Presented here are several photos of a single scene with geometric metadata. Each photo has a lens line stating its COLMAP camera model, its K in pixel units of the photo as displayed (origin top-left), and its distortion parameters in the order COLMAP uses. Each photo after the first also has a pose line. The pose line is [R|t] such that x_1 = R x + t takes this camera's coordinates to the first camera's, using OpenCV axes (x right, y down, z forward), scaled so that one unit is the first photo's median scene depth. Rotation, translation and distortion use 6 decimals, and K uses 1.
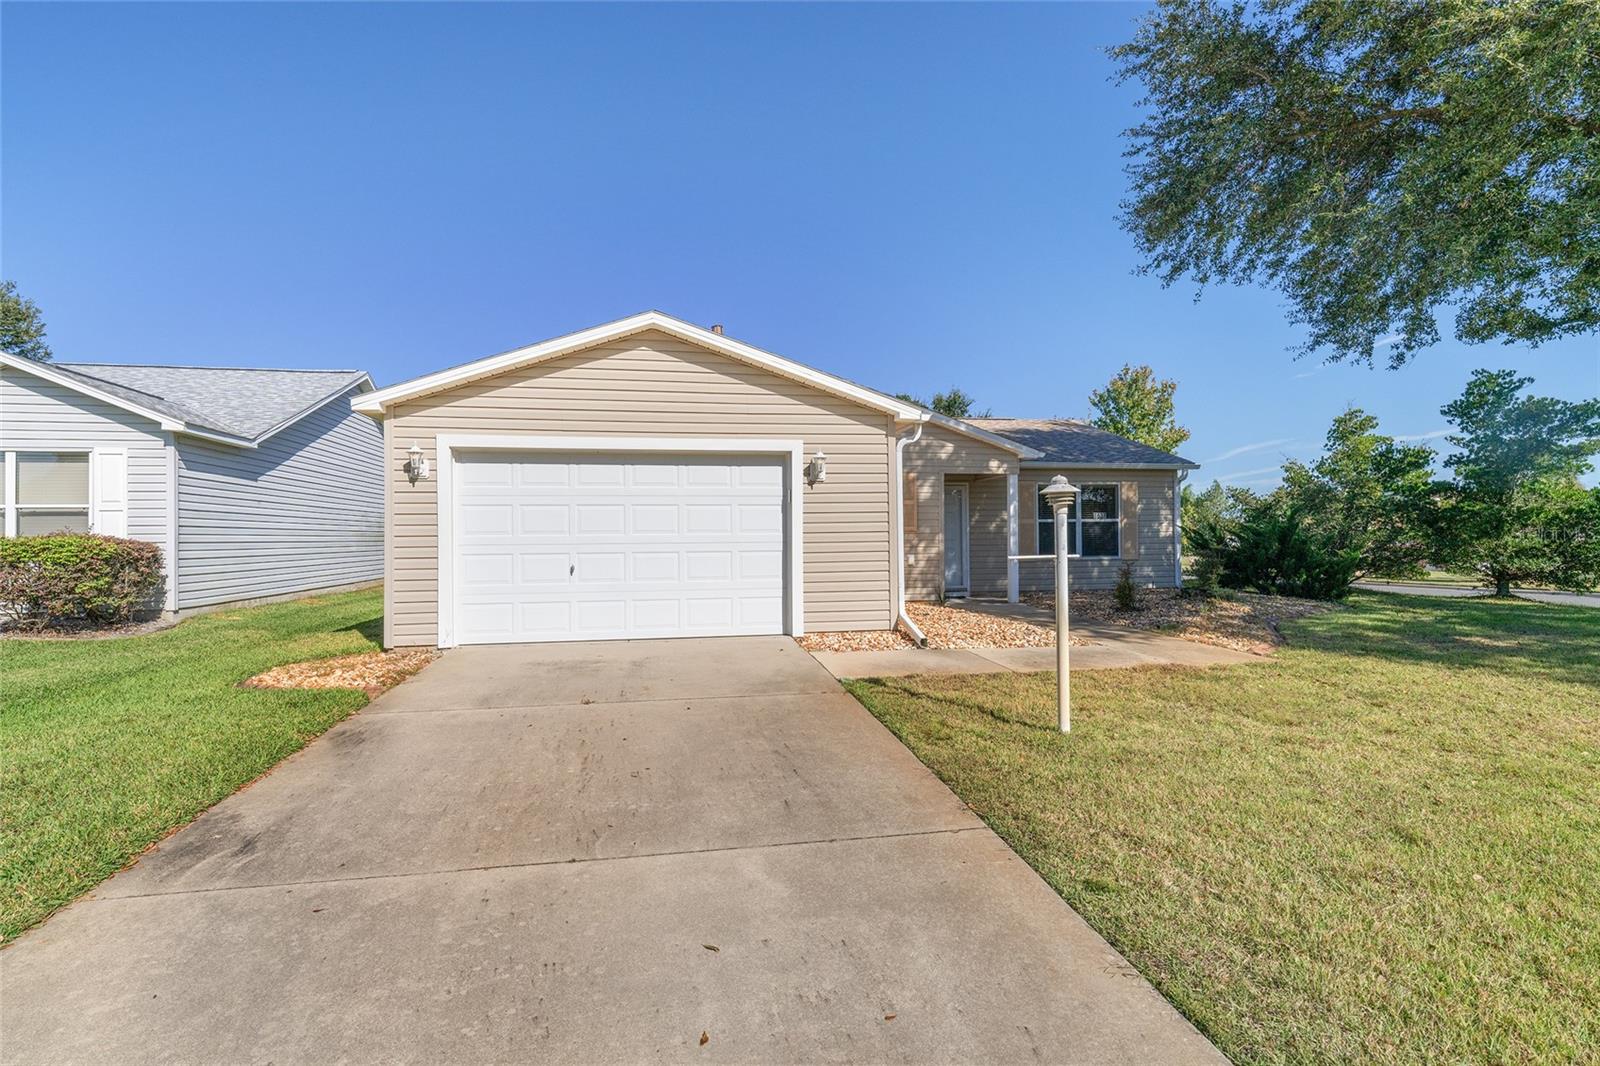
lens RADIAL K [[730.7, 0, 799.8], [0, 730.7, 527.7], [0, 0, 1]] dist [-0.014169, 0.000263]
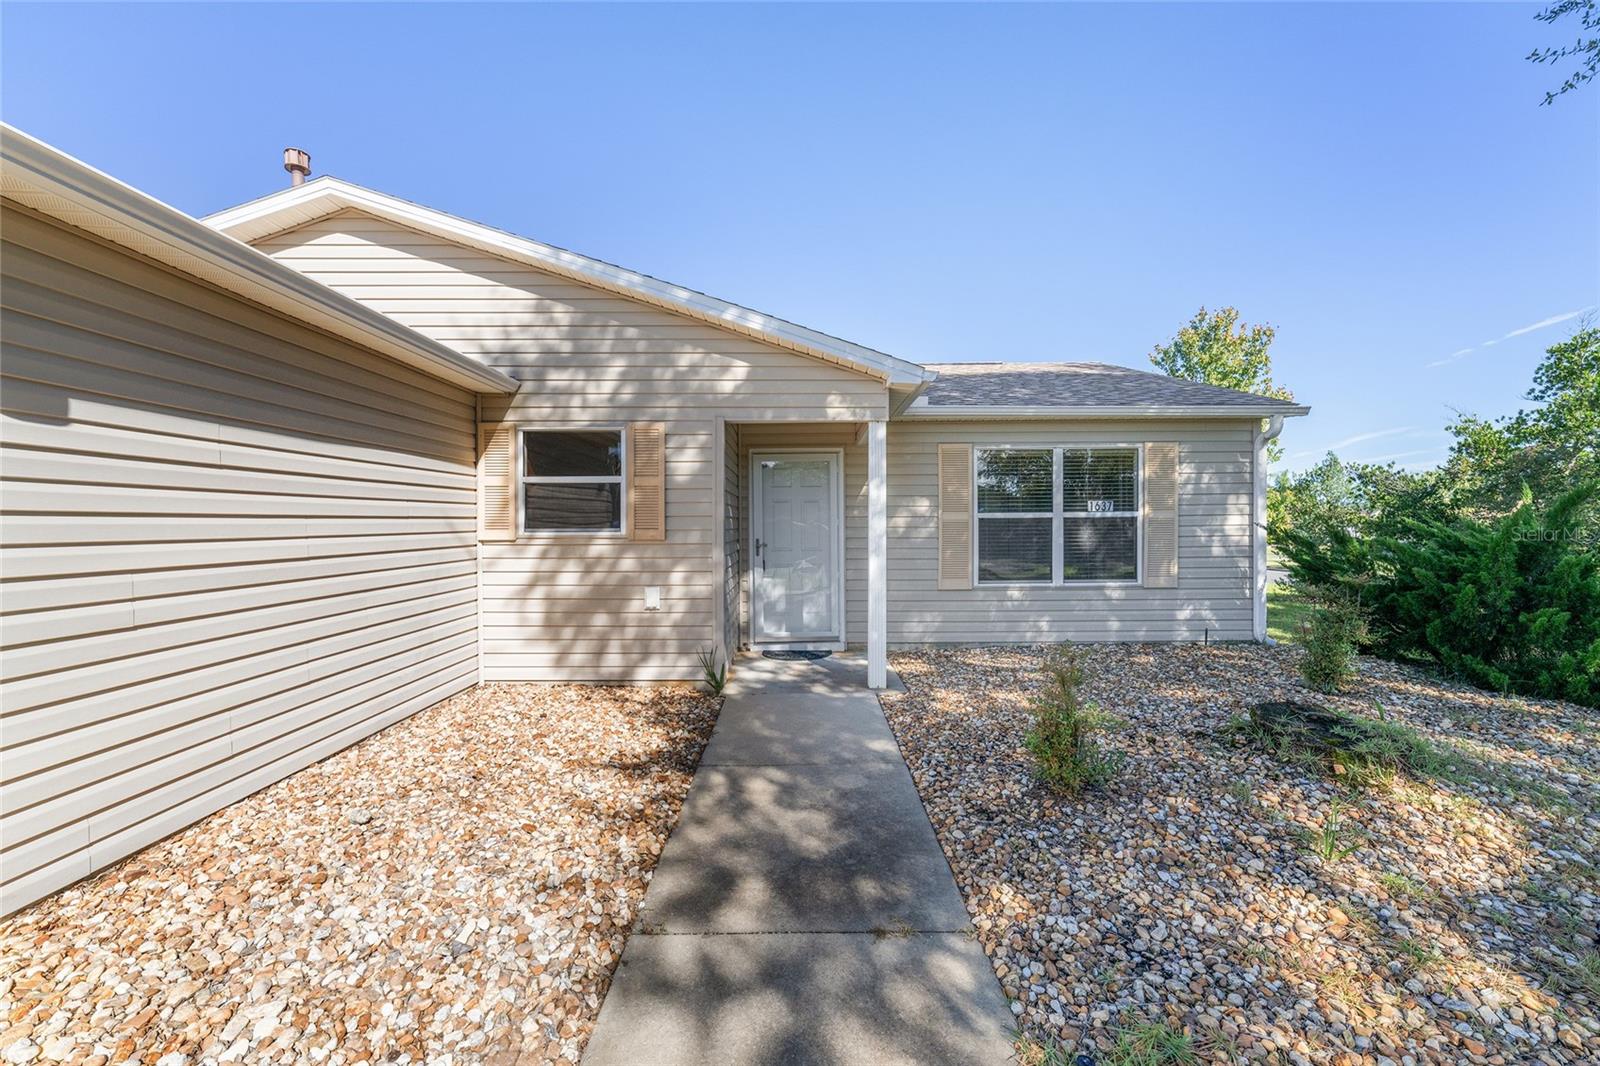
lens RADIAL K [[651.1, 0, 804.6], [0, 651.1, 539.3], [0, 0, 1]] dist [0.003230, -0.000424]
pose [[0.989047, 0.002497, -0.147582, 0.265982], [0.002513, 0.999427, 0.033752, -0.009335], [0.147582, -0.033753, 0.988474, 0.489903]]
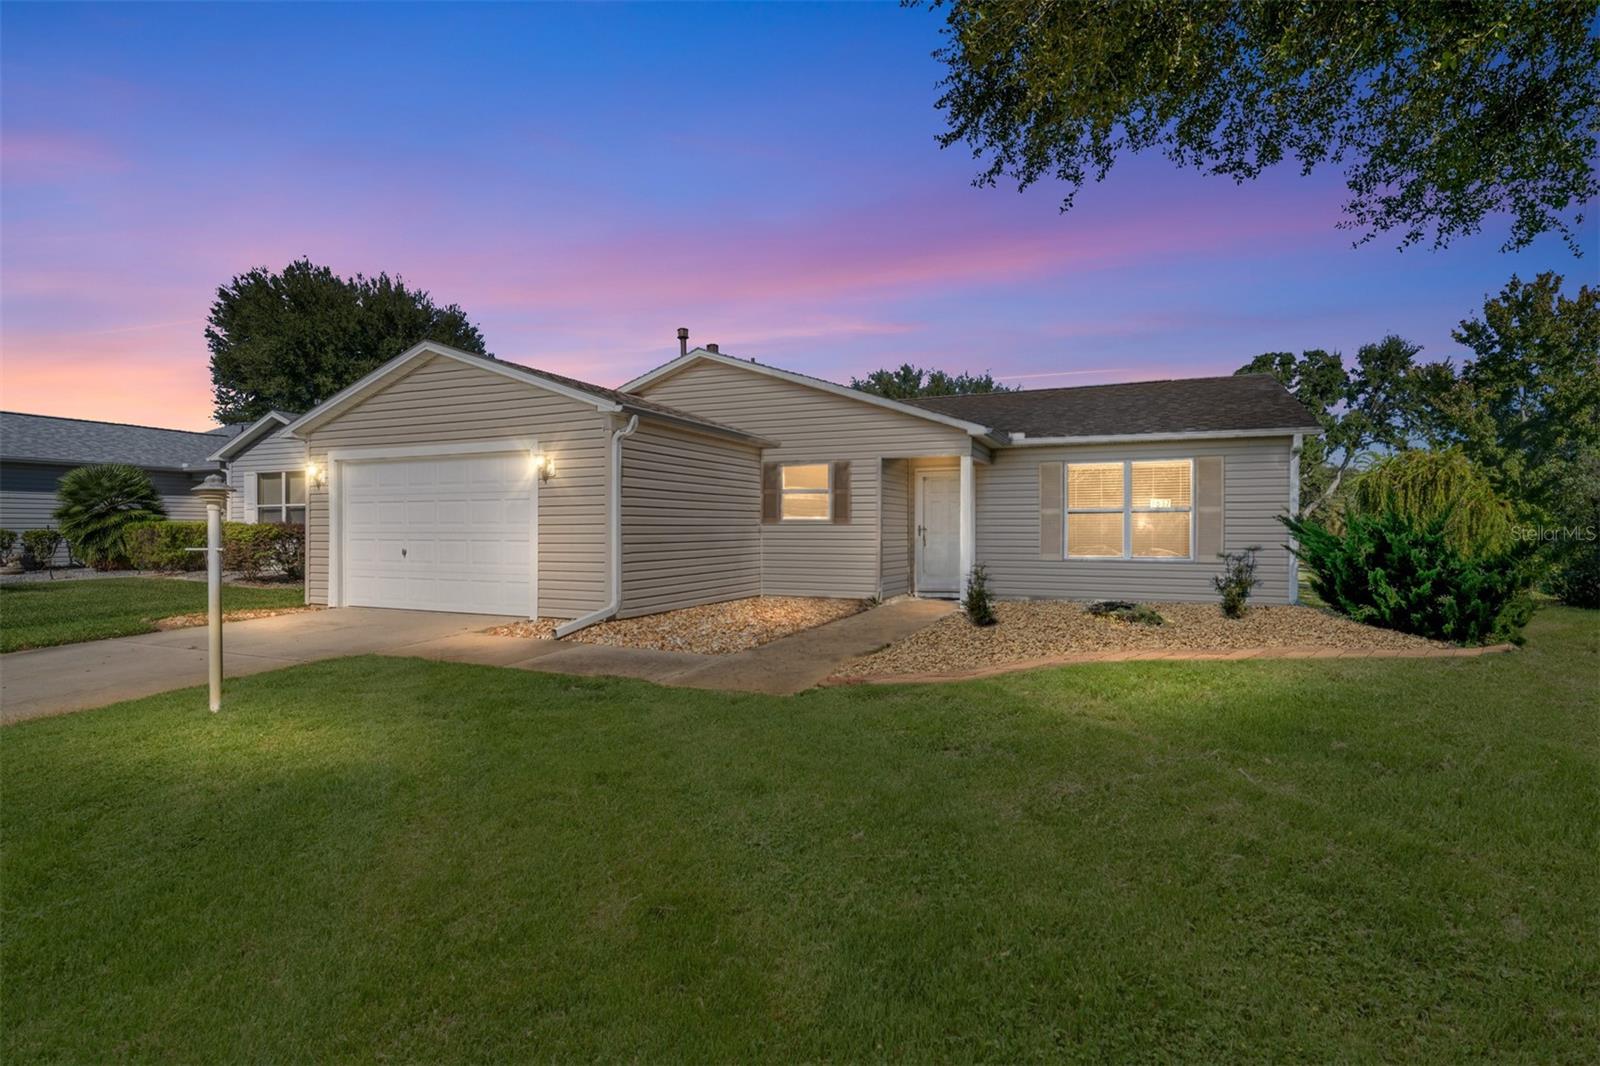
lens RADIAL K [[730.7, 0, 807.5], [0, 730.7, 528.6], [0, 0, 1]] dist [-0.014169, 0.000263]
pose [[0.839653, 0.009313, -0.543044, 0.511436], [-0.000814, 0.999873, 0.015888, -0.002667], [0.543123, -0.012899, 0.839554, 0.176719]]
